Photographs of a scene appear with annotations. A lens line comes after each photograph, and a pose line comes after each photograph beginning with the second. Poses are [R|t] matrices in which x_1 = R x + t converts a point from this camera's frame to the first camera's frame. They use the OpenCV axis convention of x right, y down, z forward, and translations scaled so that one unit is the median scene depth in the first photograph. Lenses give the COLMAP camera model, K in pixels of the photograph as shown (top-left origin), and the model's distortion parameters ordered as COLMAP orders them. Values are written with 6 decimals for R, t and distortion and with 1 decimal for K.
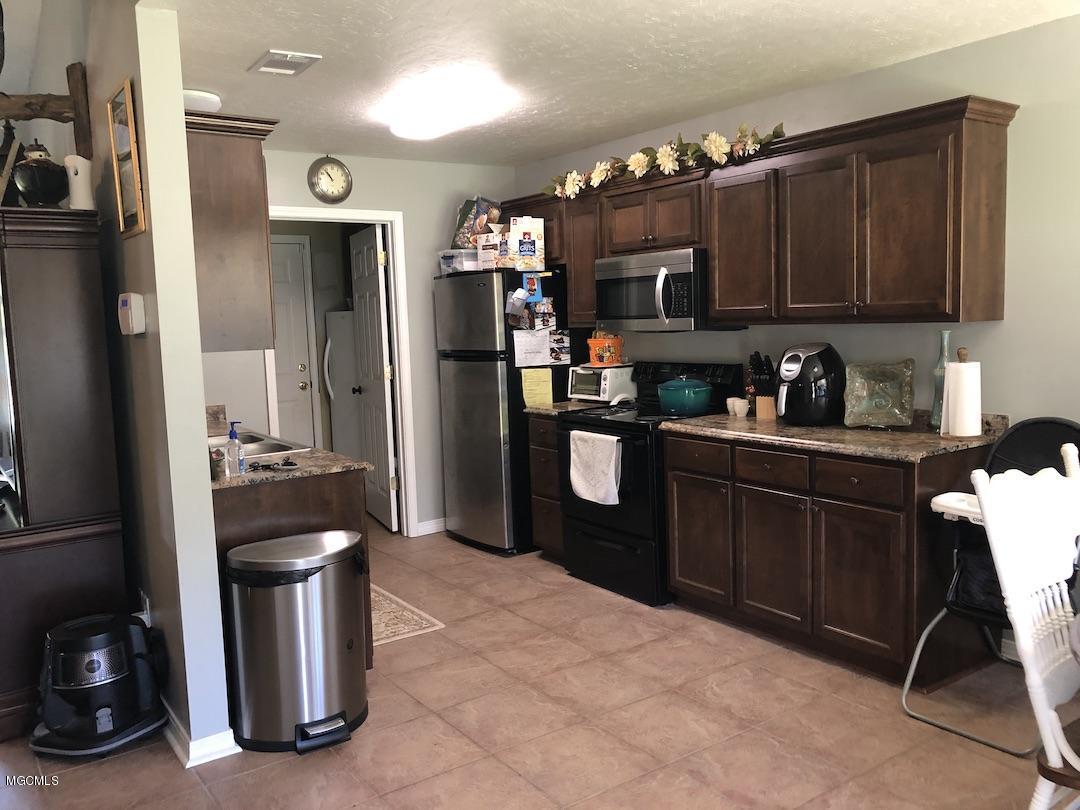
lens RADIAL K [[879.5, 0, 540.6], [0, 879.5, 398.6], [0, 0, 1]] dist [0.002271, -0.003312]
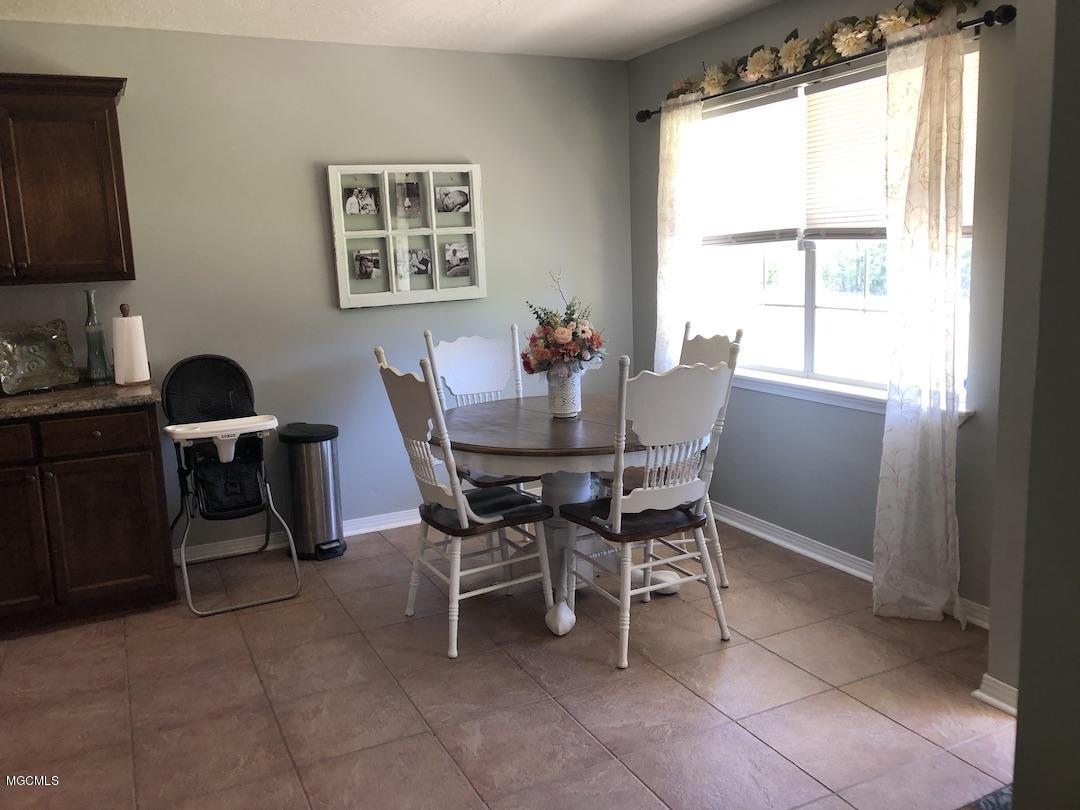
lens RADIAL K [[879.5, 0, 536.6], [0, 879.5, 407.2], [0, 0, 1]] dist [0.002271, -0.003312]
pose [[0.145385, -0.142570, 0.979049, -0.466127], [0.129430, 0.983800, 0.124042, 0.000601], [-0.980873, 0.108684, 0.161482, 0.262404]]
